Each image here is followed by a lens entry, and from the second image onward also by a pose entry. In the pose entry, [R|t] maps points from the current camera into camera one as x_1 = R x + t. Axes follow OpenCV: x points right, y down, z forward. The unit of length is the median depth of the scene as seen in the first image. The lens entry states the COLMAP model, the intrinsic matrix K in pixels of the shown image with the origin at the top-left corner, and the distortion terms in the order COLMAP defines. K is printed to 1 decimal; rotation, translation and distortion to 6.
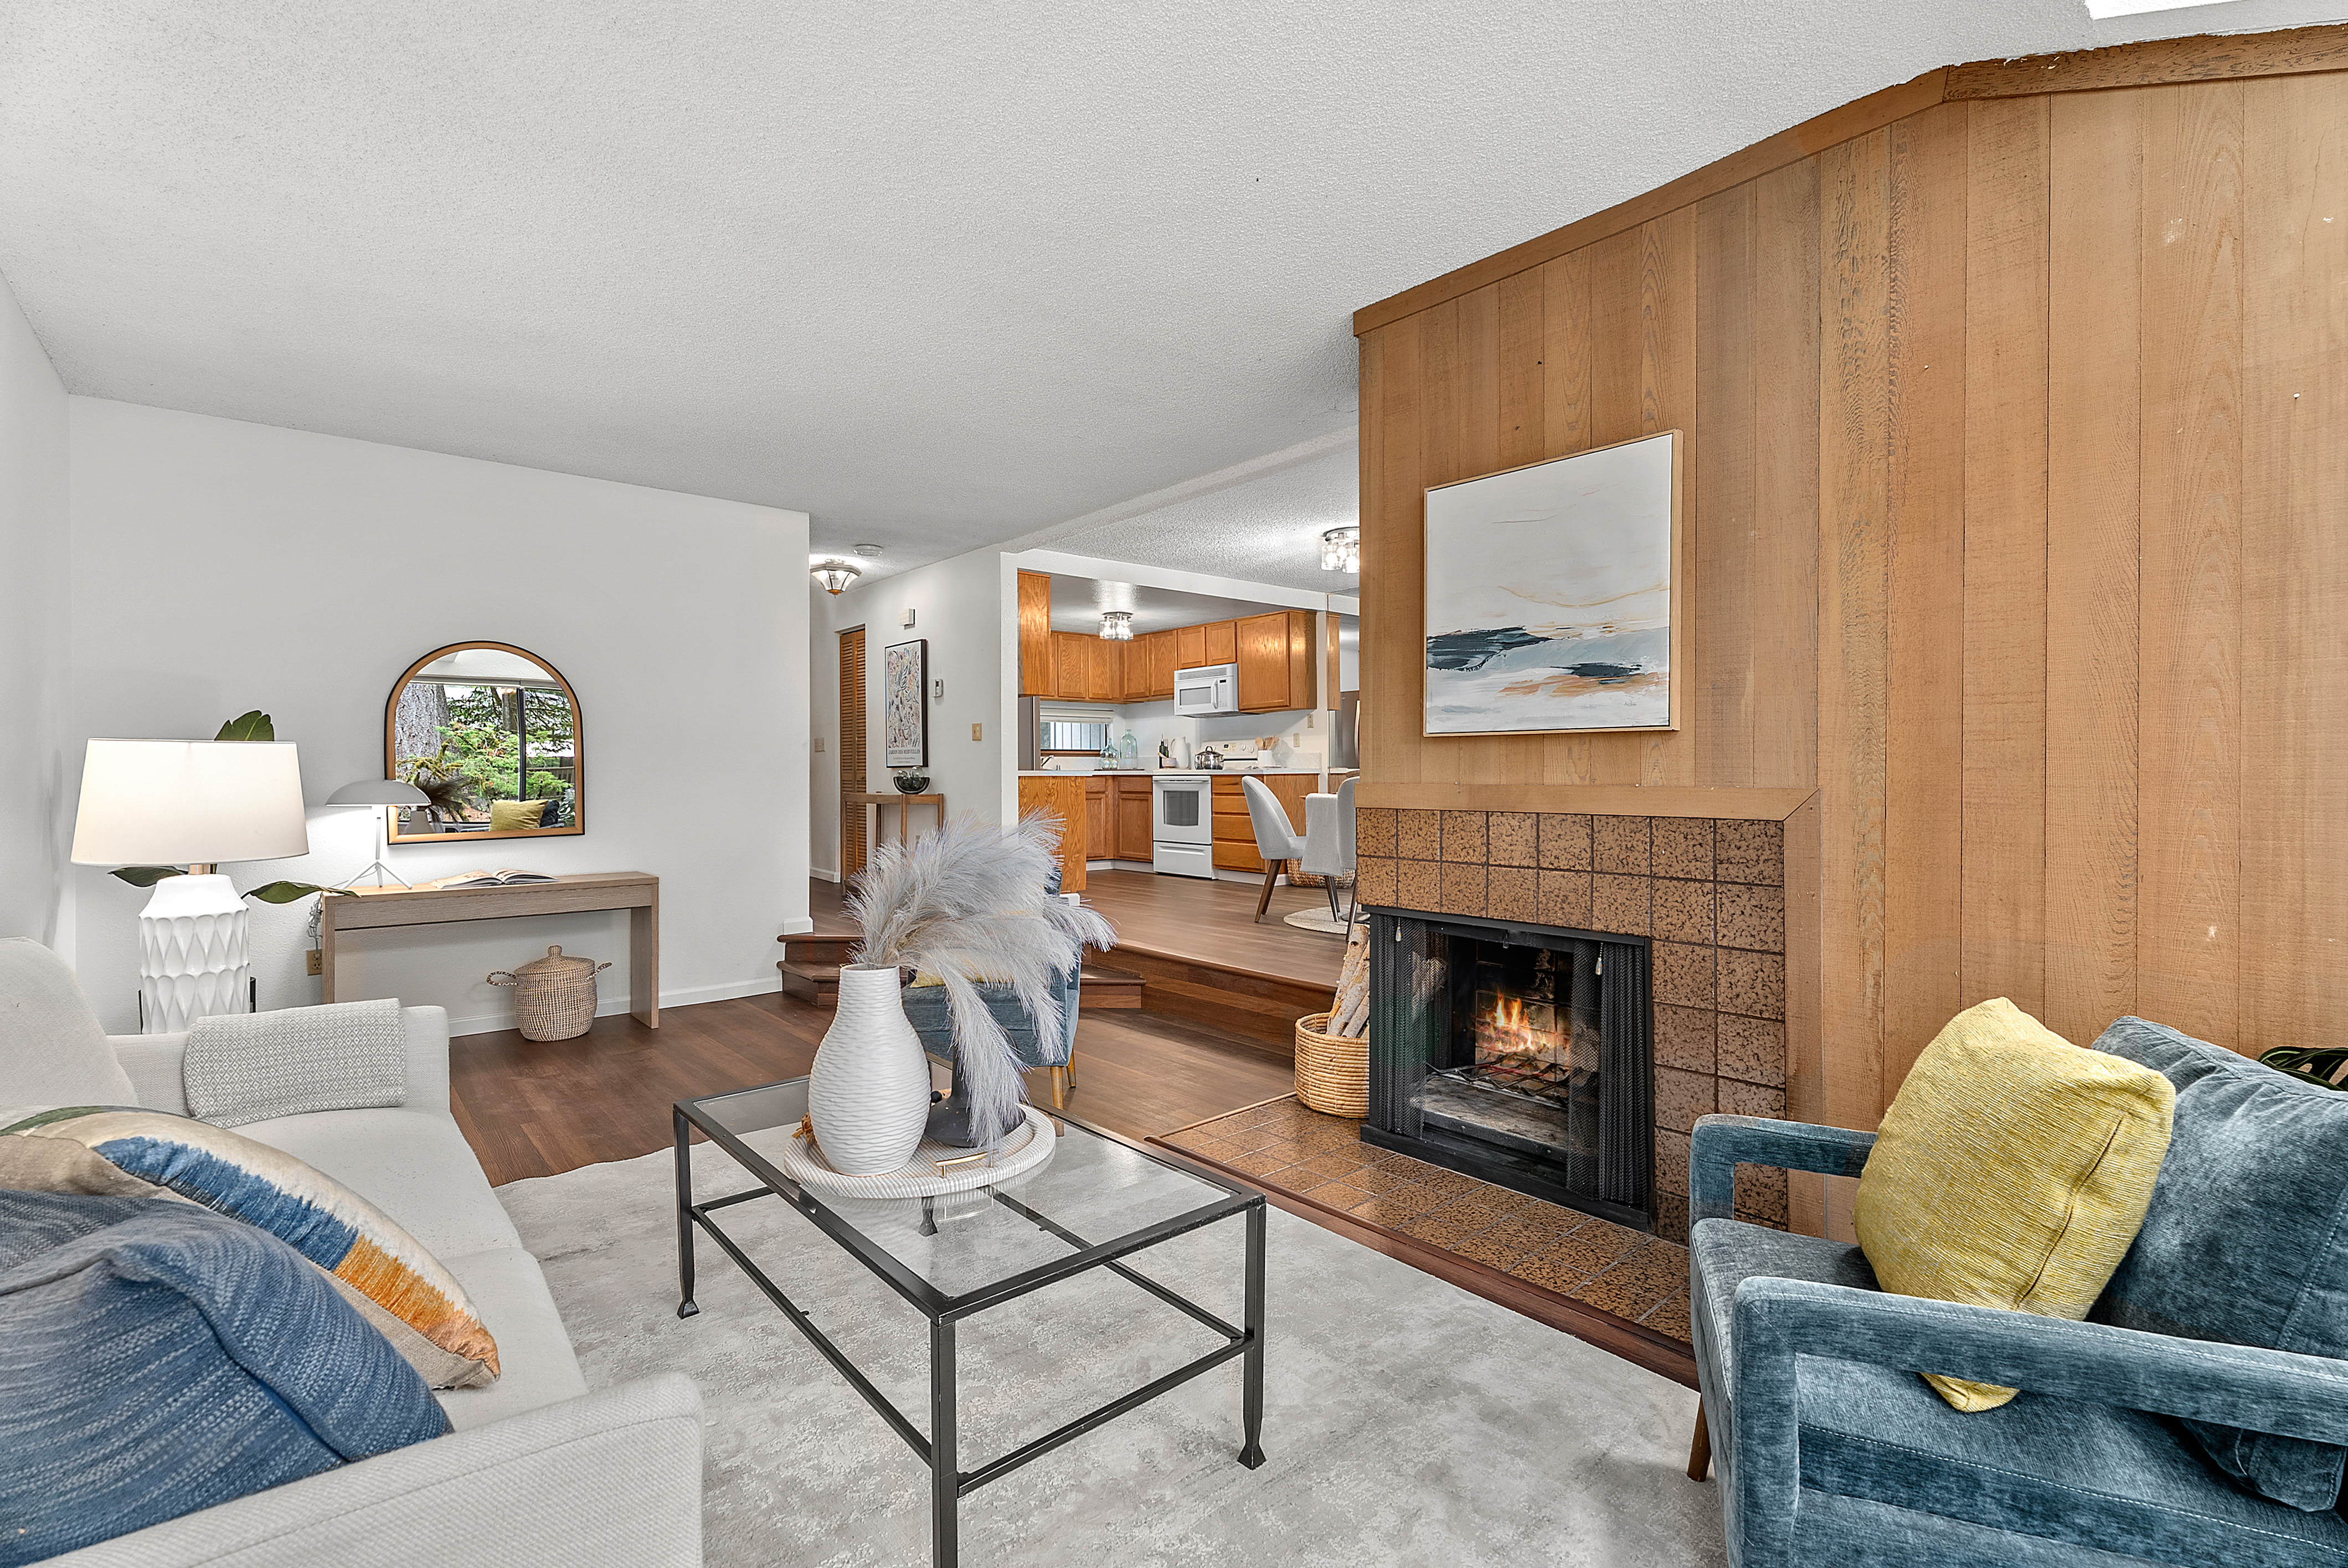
lens RADIAL K [[1066.0, 0, 1178.4], [0, 1066.0, 779.5], [0, 0, 1]] dist [-0.002266, 0.001527]
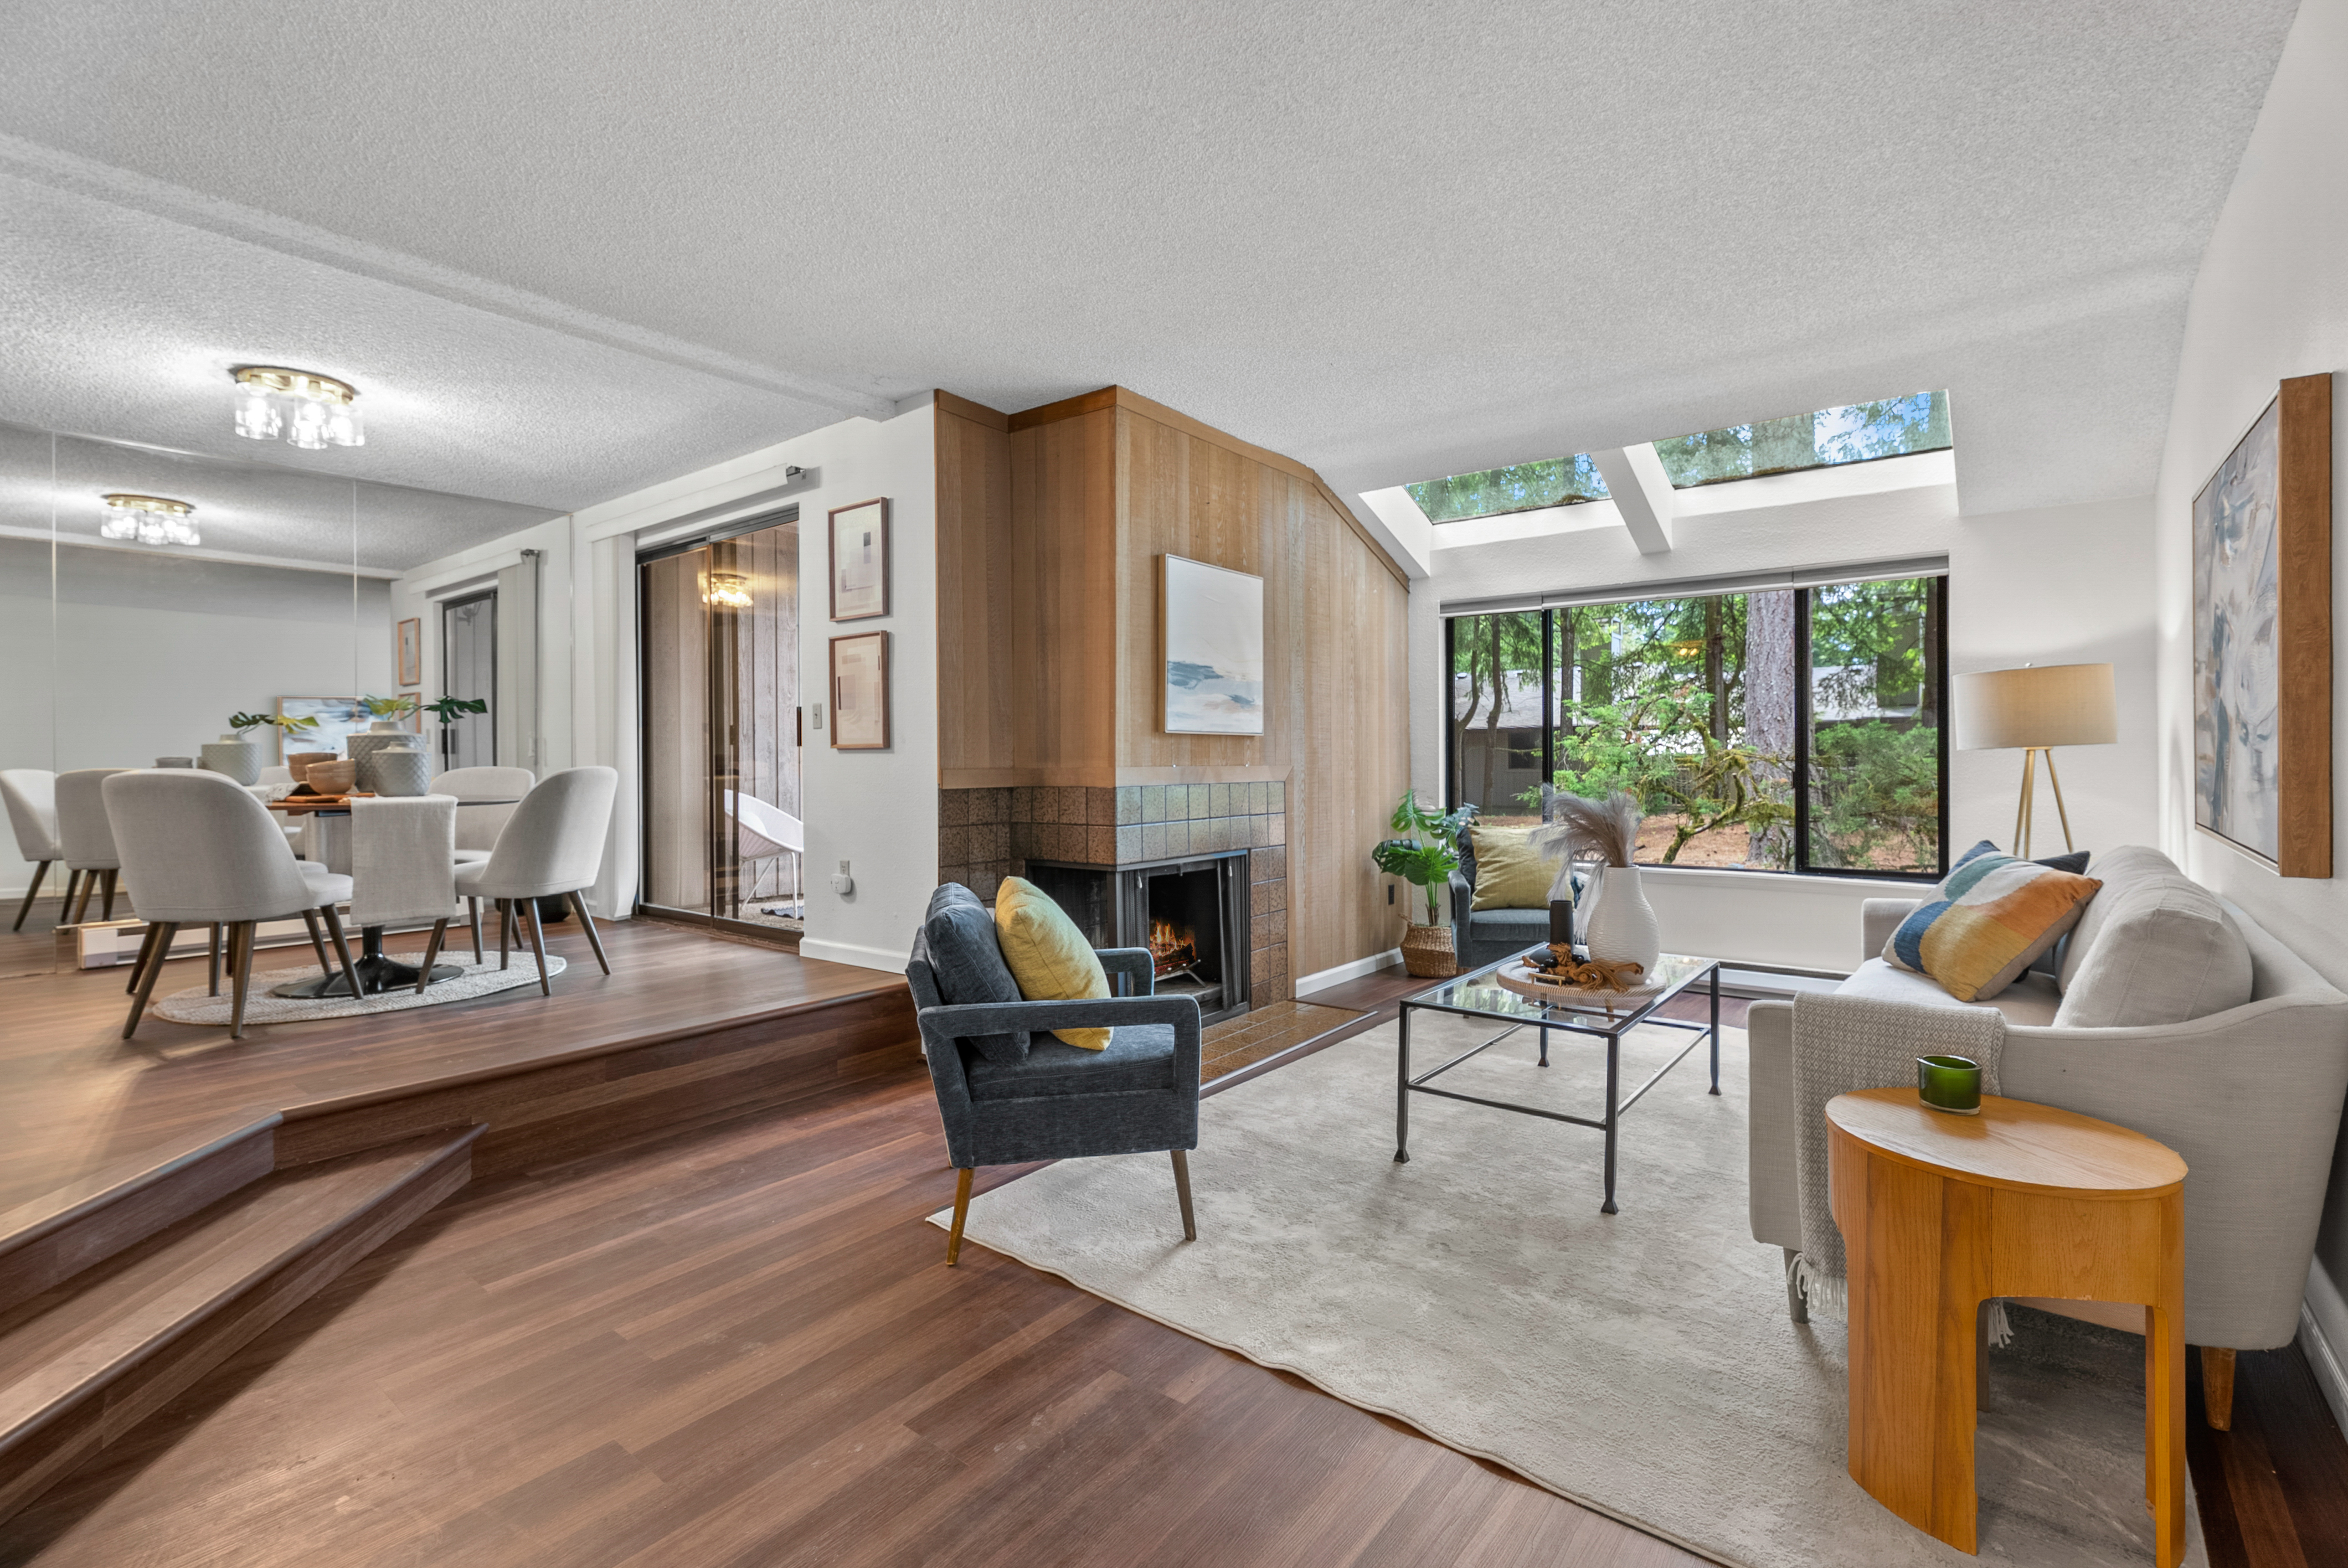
lens RADIAL K [[1066.0, 0, 1177.1], [0, 1066.0, 764.2], [0, 0, 1]] dist [-0.002266, 0.001527]
pose [[-0.199663, -0.004341, 0.979855, -1.154889], [0.017460, 0.999816, 0.007987, -0.010375], [-0.979709, 0.018703, -0.199550, 1.287025]]
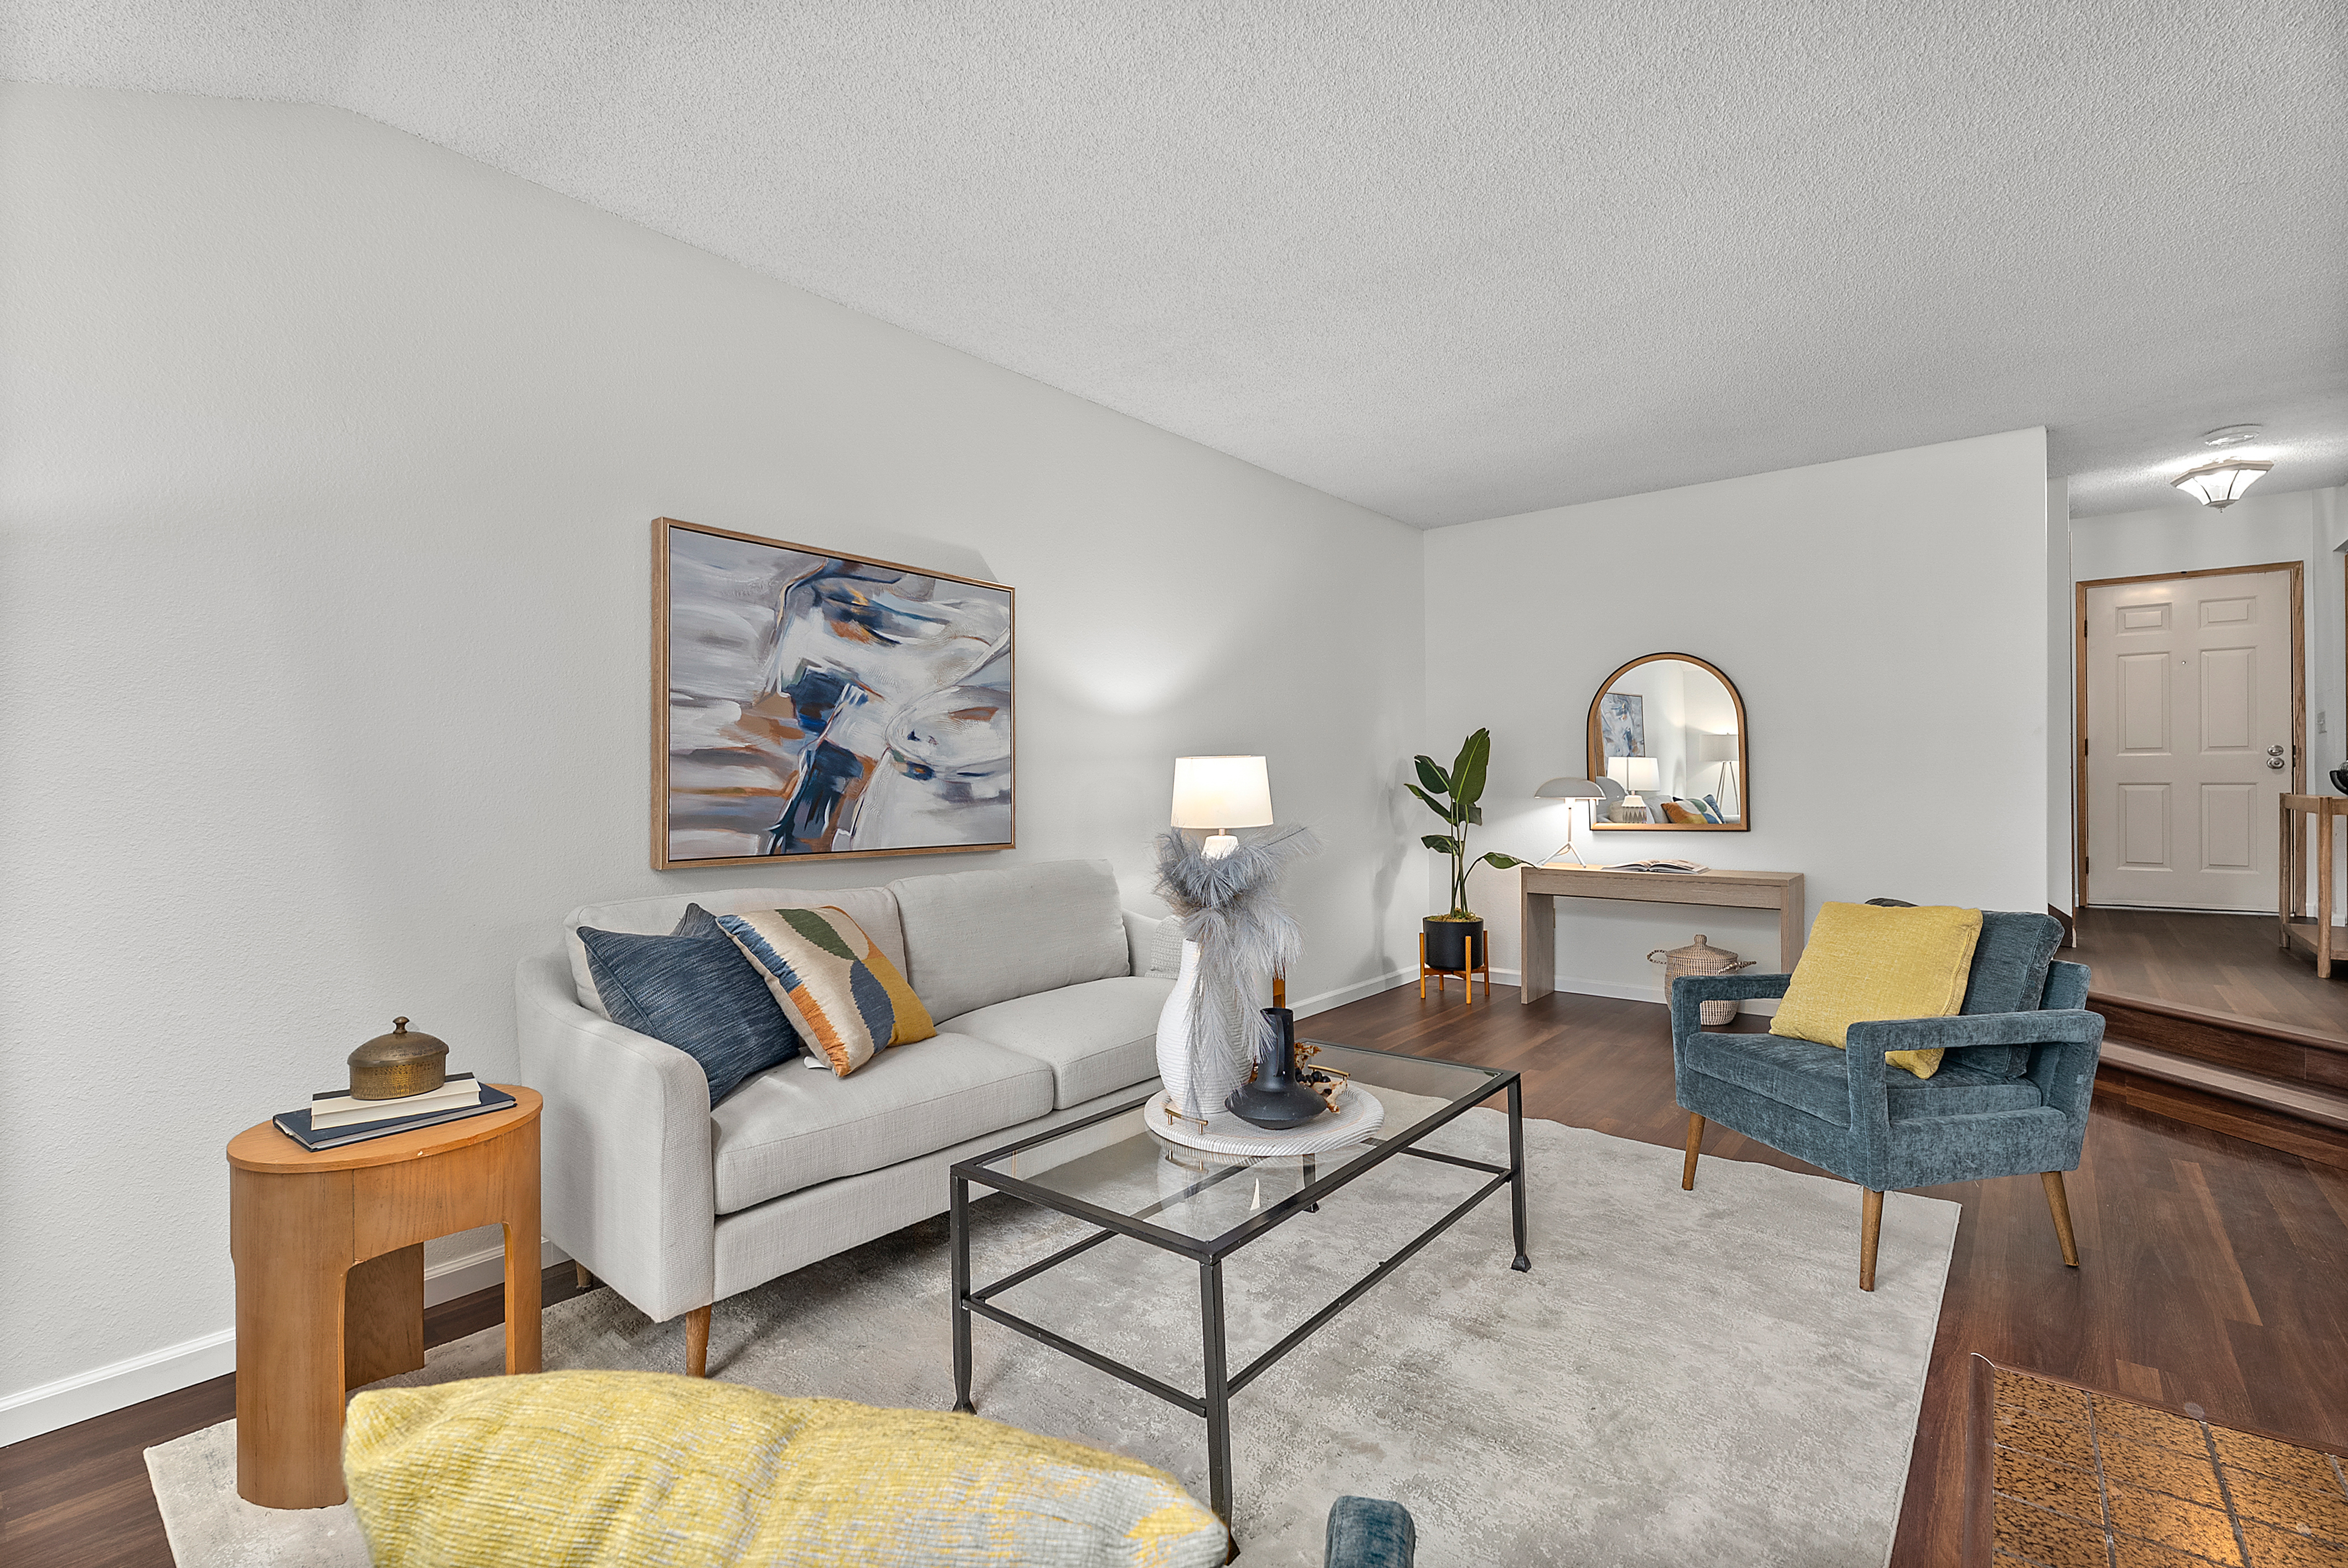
lens RADIAL K [[1066.0, 0, 1182.2], [0, 1066.0, 781.7], [0, 0, 1]] dist [-0.002266, 0.001527]
pose [[0.160334, 0.007670, -0.987033, 0.612739], [0.001927, 0.999965, 0.008084, -0.008662], [0.987061, -0.003198, 0.160313, 0.542436]]
